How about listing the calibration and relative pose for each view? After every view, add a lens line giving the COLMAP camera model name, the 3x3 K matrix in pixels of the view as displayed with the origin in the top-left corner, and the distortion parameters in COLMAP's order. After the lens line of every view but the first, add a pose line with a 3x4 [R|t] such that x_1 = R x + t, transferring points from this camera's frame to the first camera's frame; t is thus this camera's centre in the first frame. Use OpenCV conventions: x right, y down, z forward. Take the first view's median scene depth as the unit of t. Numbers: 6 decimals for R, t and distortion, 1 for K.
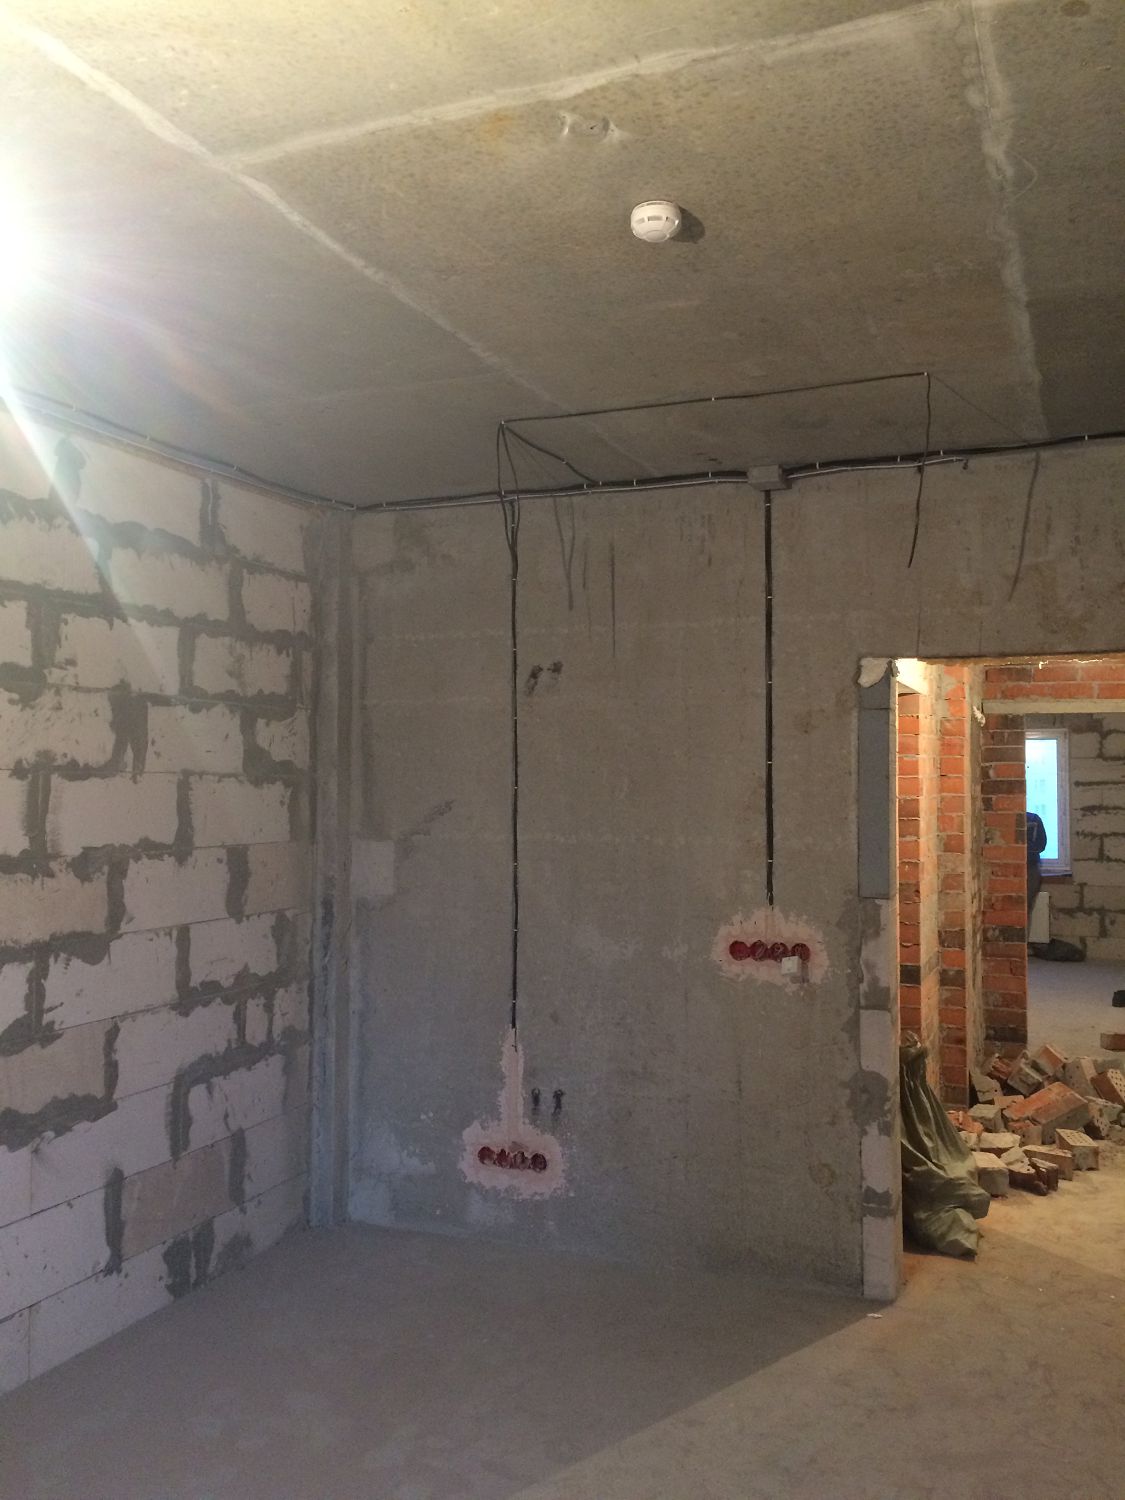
lens RADIAL K [[1274.9, 0, 561.3], [0, 1274.9, 752.8], [0, 0, 1]] dist [0.074761, -0.086479]
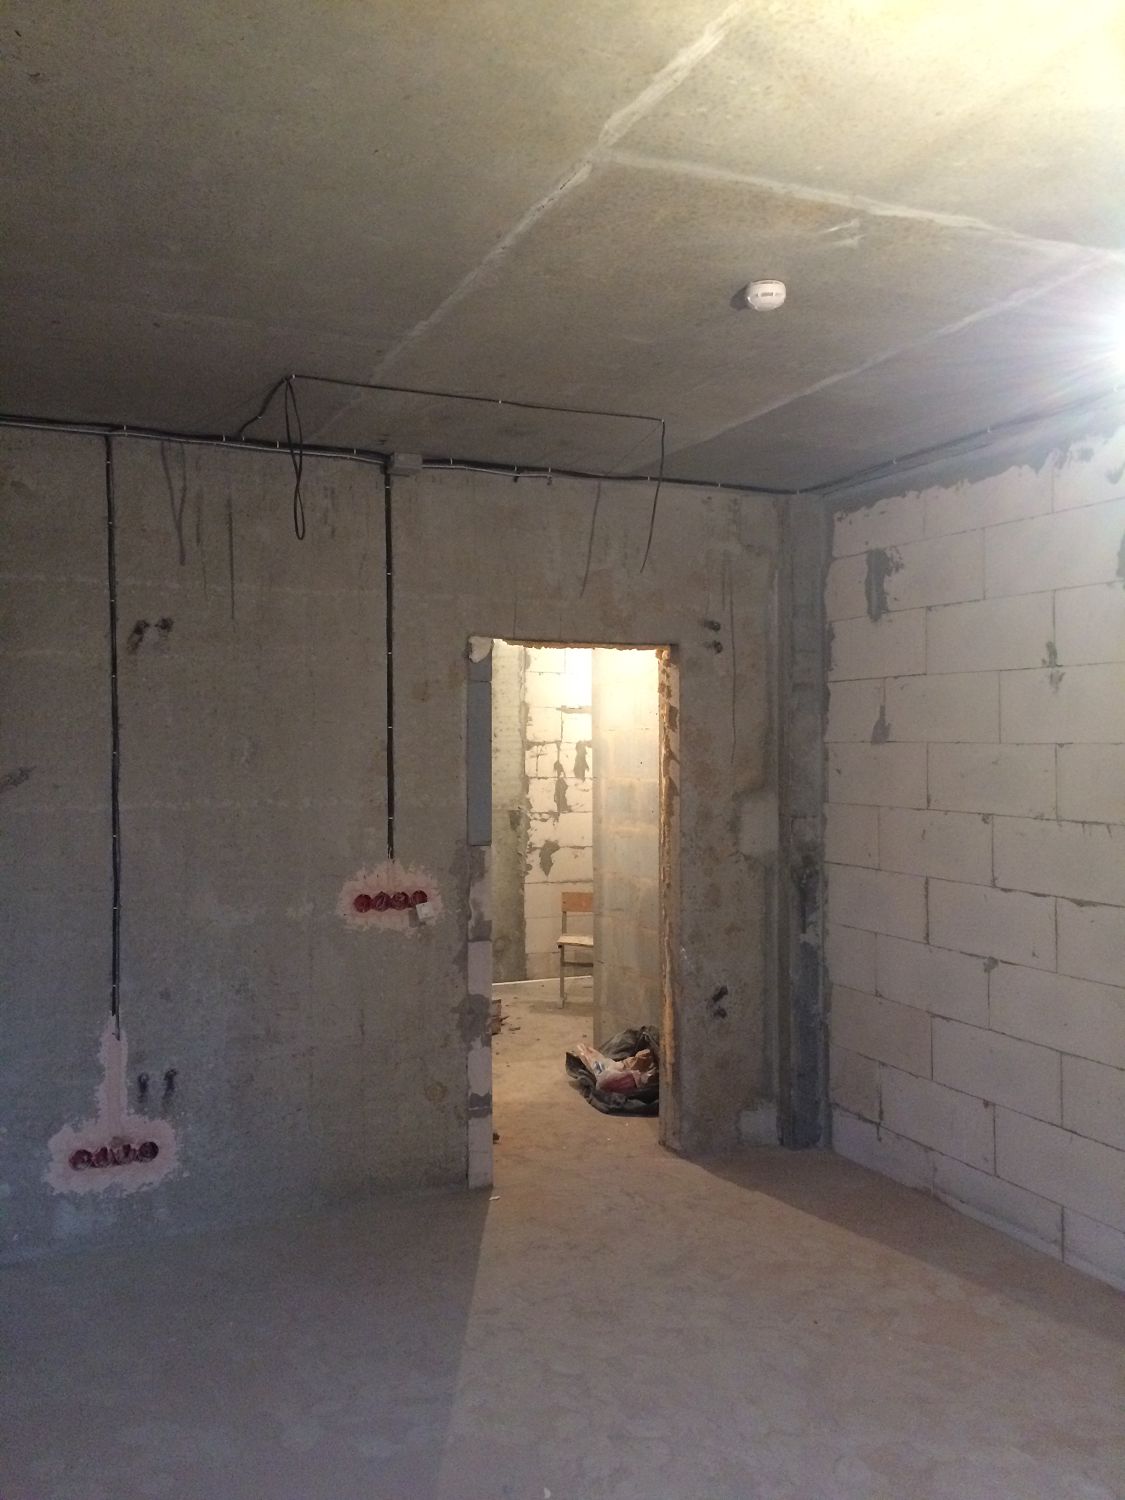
lens RADIAL K [[1274.9, 0, 564.2], [0, 1274.9, 754.0], [0, 0, 1]] dist [0.074761, -0.086479]
pose [[0.697455, -0.009675, 0.716563, -0.509089], [-0.012571, 0.999590, 0.025732, 0.000529], [-0.716518, -0.026954, 0.697047, 0.139791]]
